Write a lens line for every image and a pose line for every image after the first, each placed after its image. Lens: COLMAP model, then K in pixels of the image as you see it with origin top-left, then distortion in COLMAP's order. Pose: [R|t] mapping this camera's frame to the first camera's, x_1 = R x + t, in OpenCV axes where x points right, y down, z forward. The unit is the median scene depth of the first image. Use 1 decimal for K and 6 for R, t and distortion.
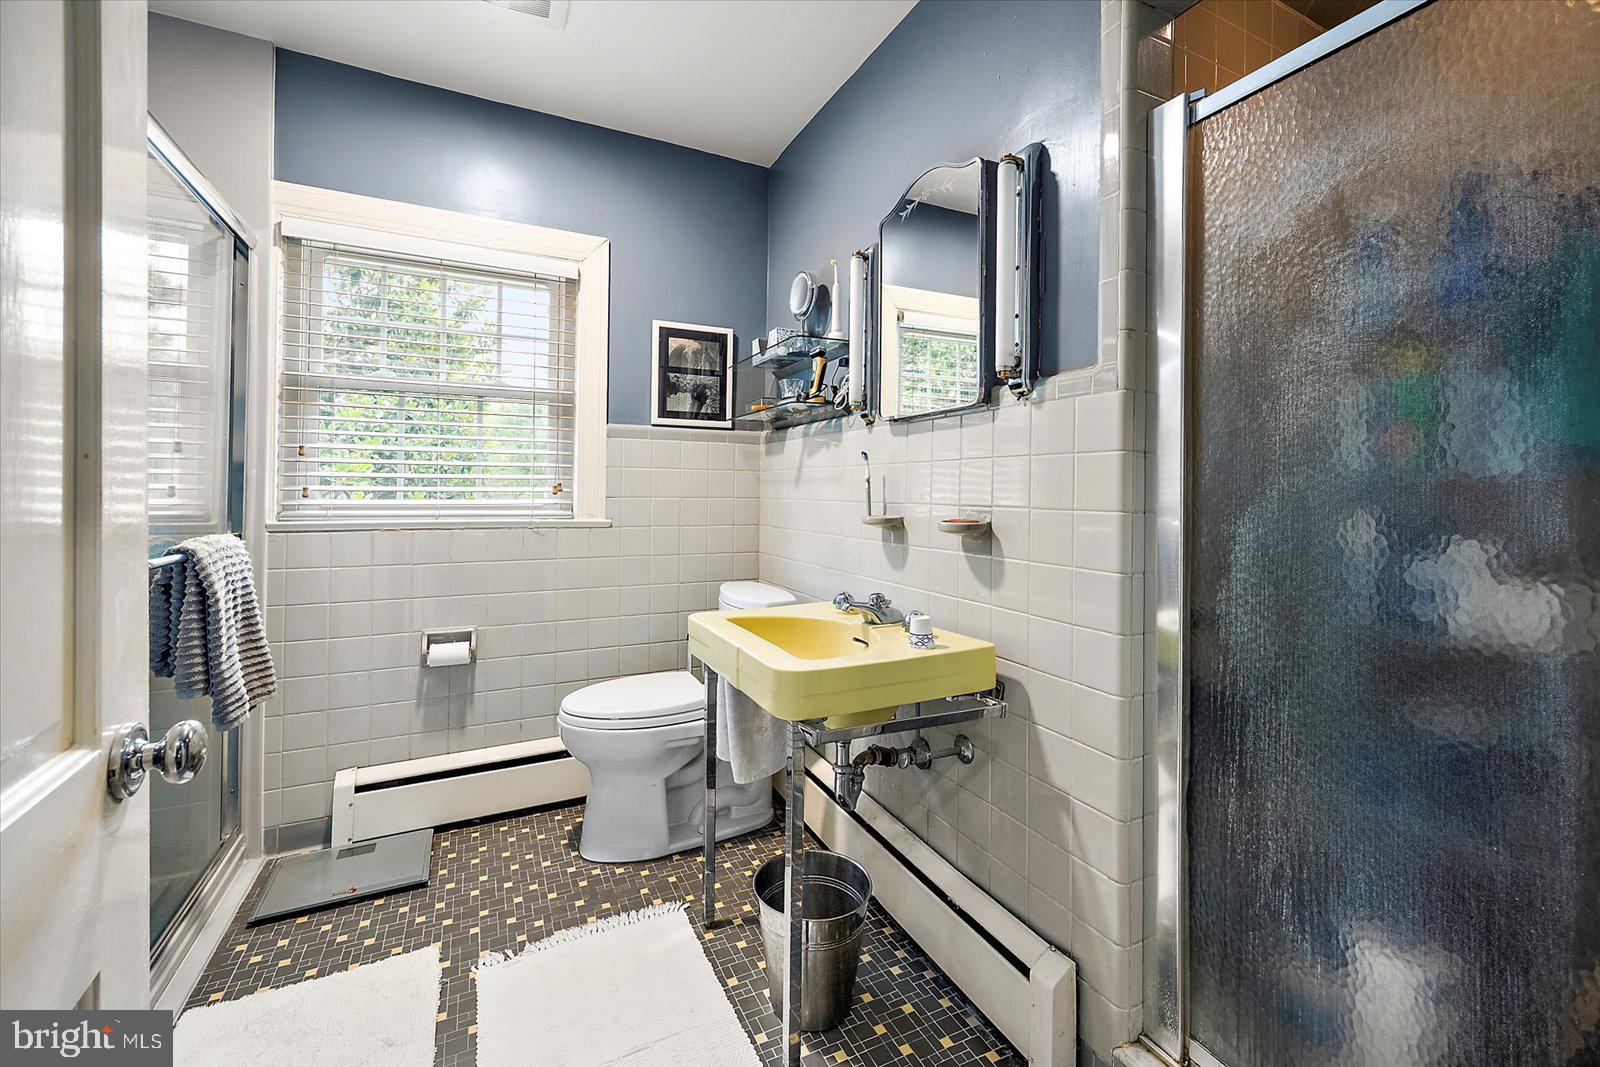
lens RADIAL K [[656.2, 0, 784.2], [0, 656.2, 525.7], [0, 0, 1]] dist [-0.000838, 0.000377]
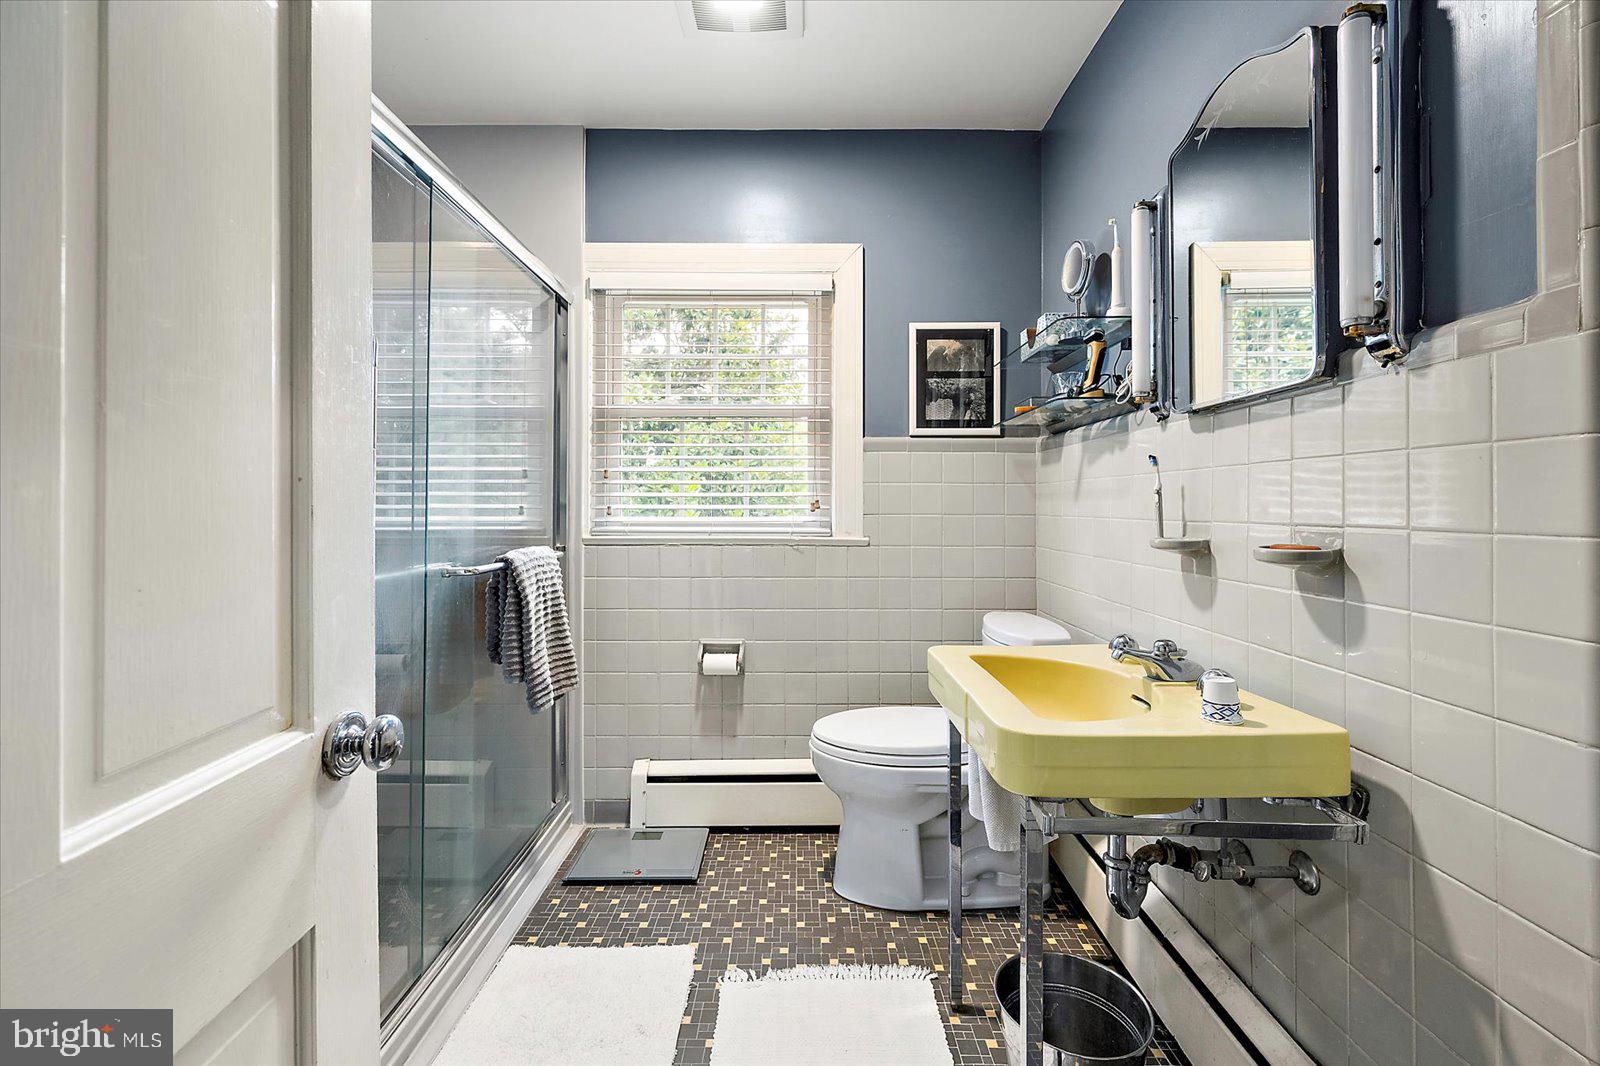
lens RADIAL K [[675.5, 0, 797.6], [0, 675.5, 525.6], [0, 0, 1]] dist [-0.003291, 0.000651]
pose [[0.903738, 0.005083, -0.428055, 0.073396], [-0.016570, 0.999596, -0.023114, -0.003306], [0.427765, 0.027982, 0.903457, 0.086884]]
